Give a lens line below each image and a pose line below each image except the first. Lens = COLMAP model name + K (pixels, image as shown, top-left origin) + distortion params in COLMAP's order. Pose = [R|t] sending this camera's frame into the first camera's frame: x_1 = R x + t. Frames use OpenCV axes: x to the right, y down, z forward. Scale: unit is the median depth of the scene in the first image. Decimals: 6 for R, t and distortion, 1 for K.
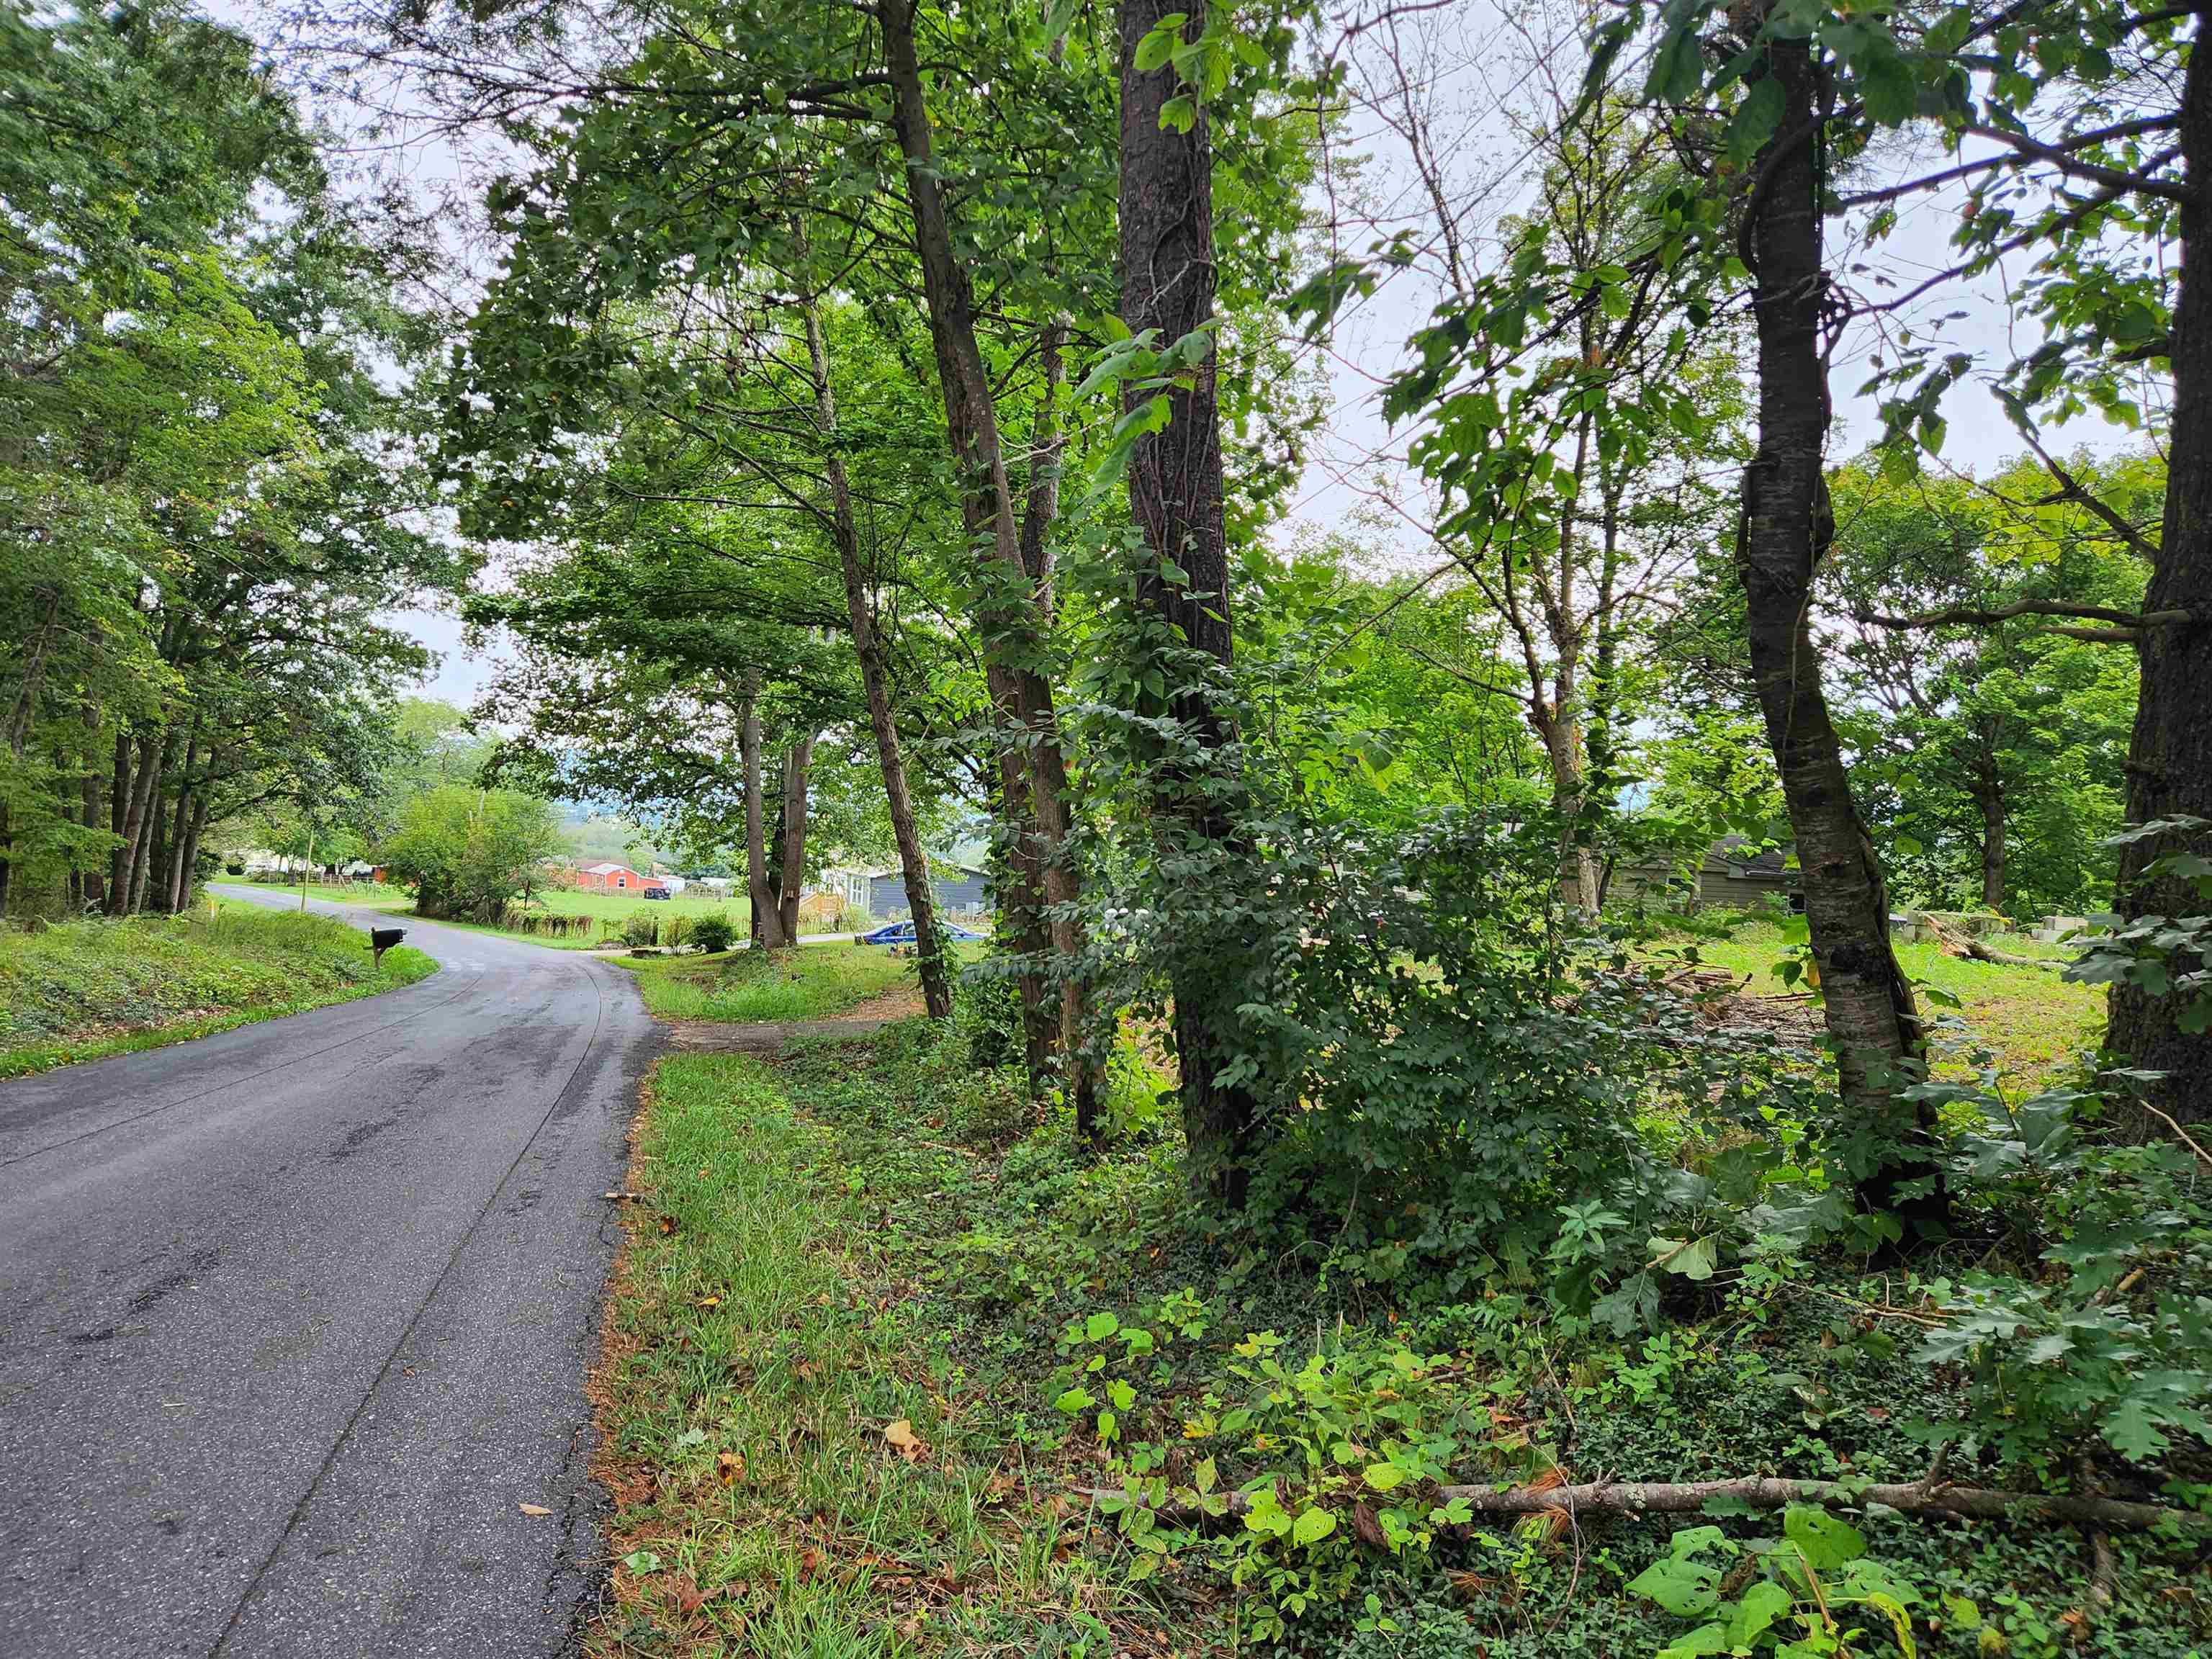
lens RADIAL K [[1482.8, 0, 1102.2], [0, 1482.8, 830.8], [0, 0, 1]] dist [0.059828, -0.040588]
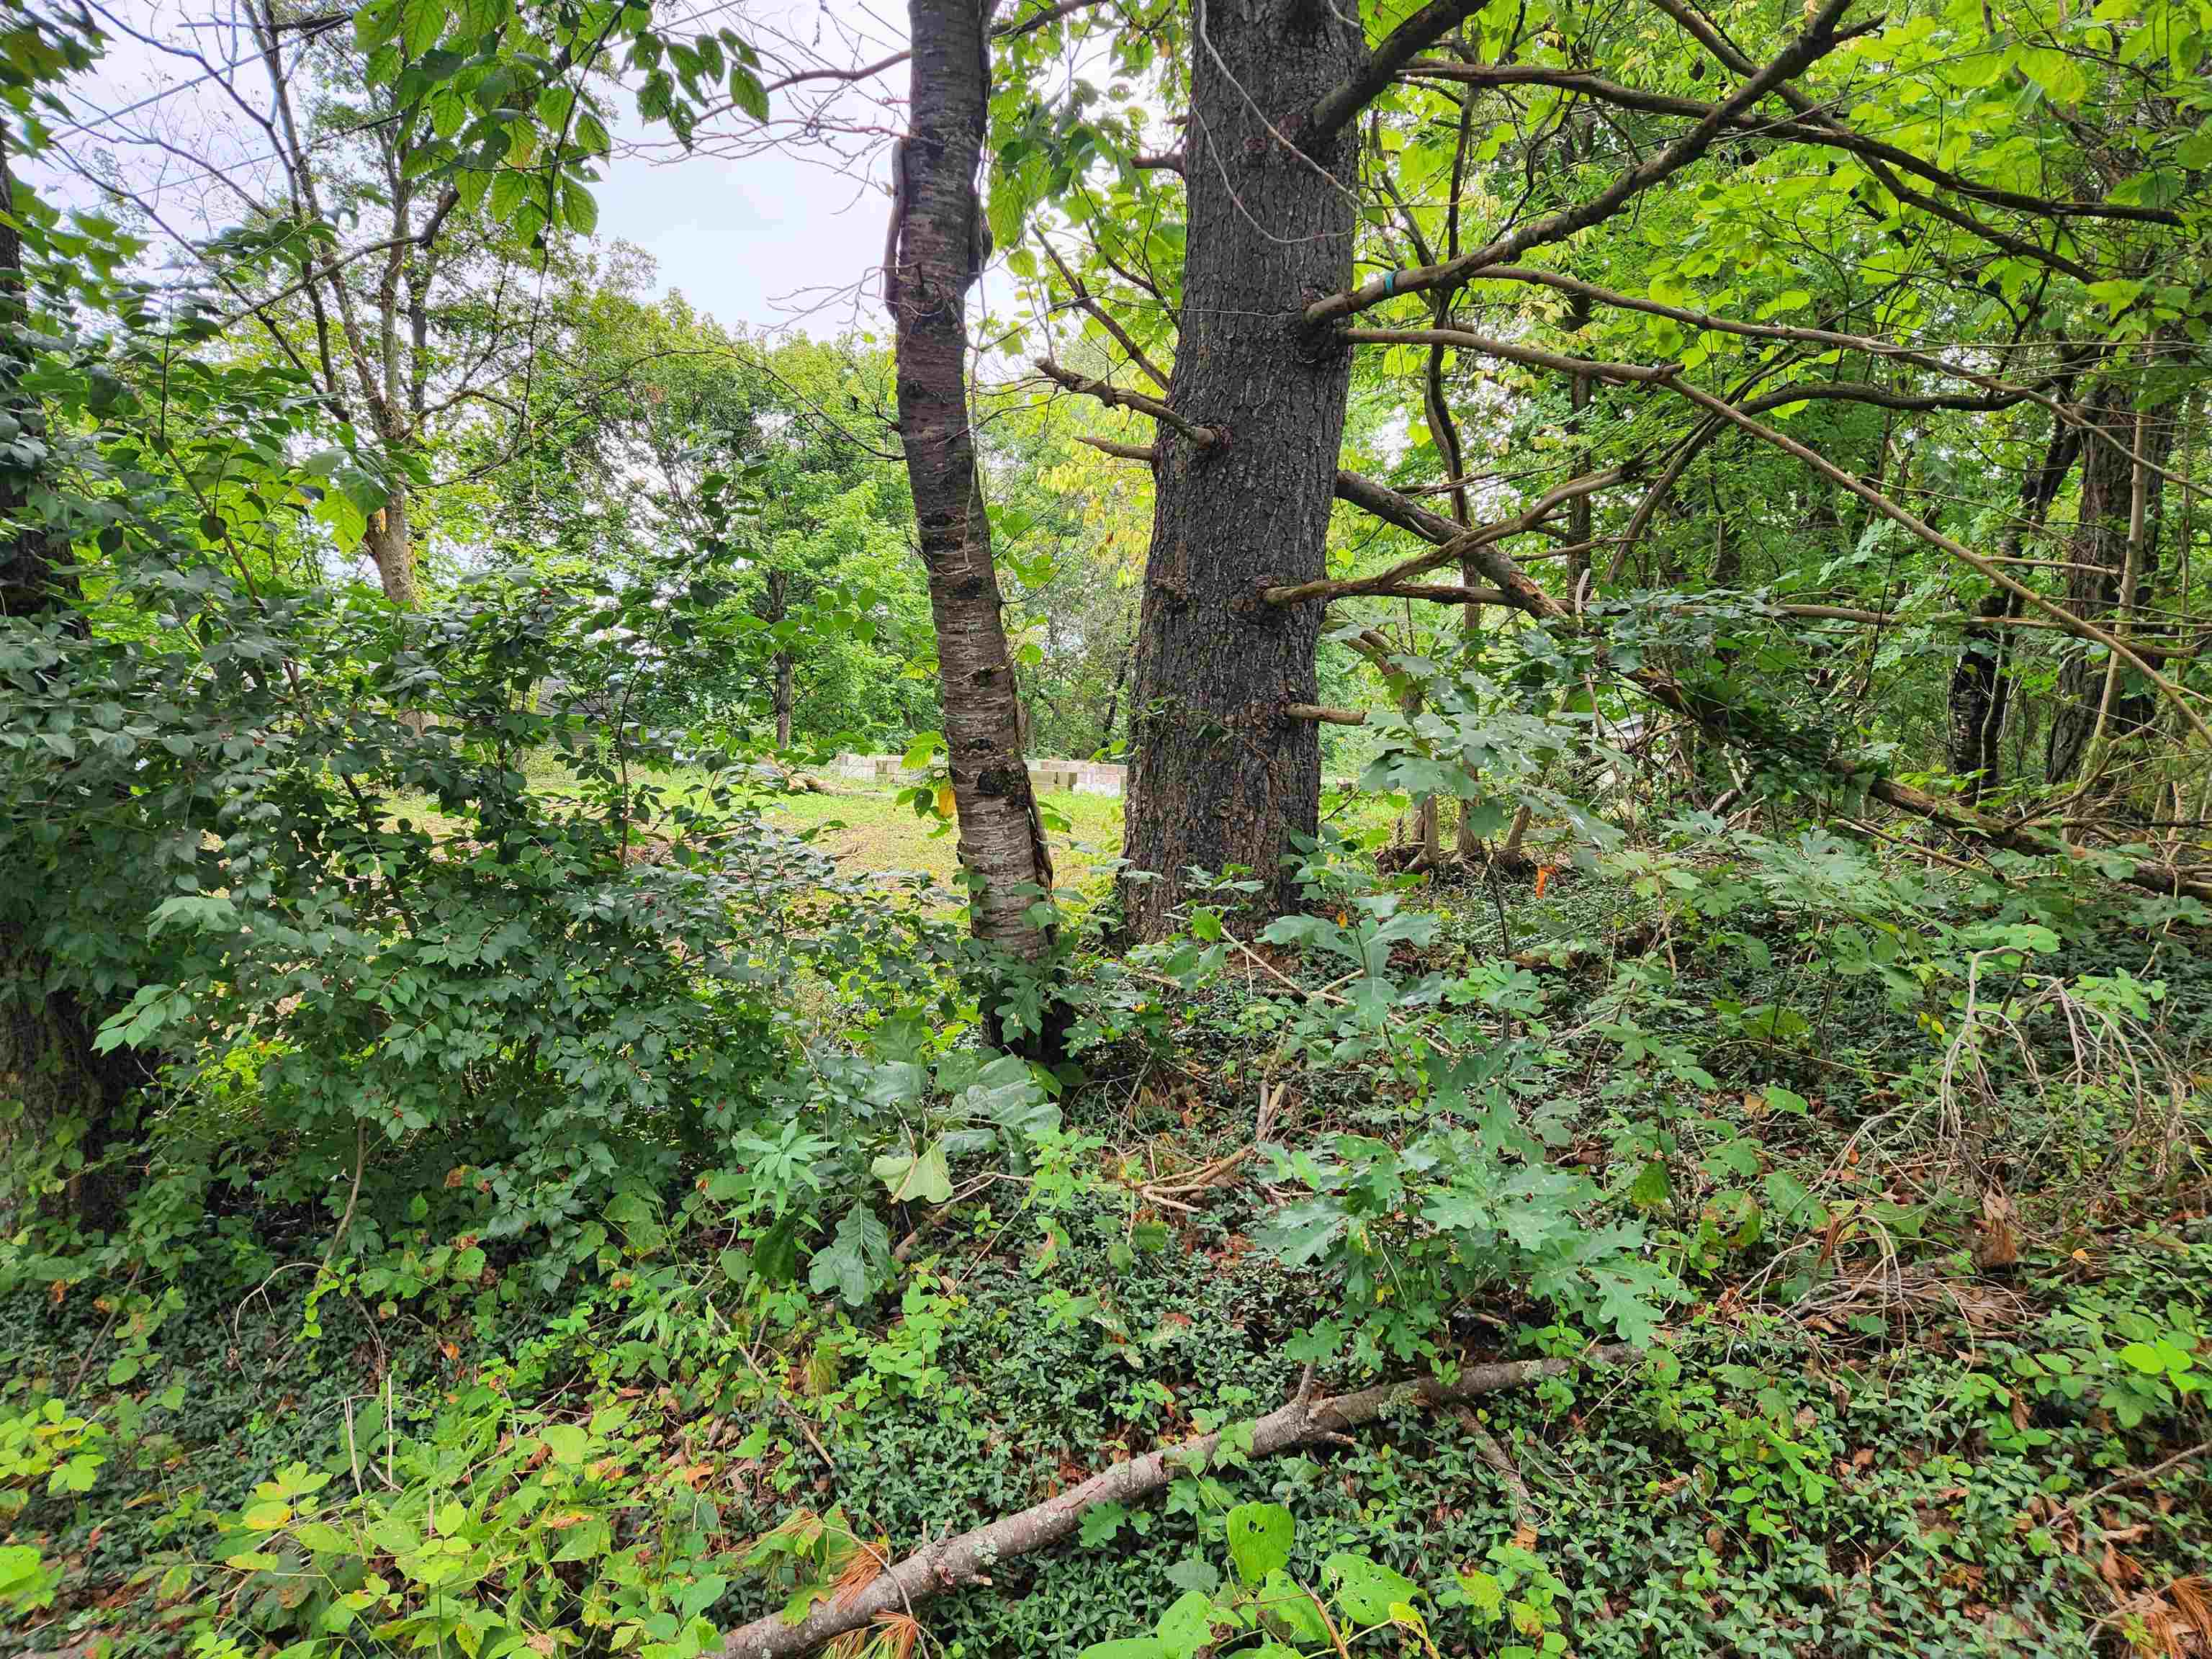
lens RADIAL K [[1482.8, 0, 1119.6], [0, 1482.8, 834.2], [0, 0, 1]] dist [0.059828, -0.040588]
pose [[0.709060, -0.056057, 0.702916, -0.047346], [-0.016627, 0.995229, 0.096141, 0.031171], [-0.704952, -0.079857, 0.704745, 0.334308]]
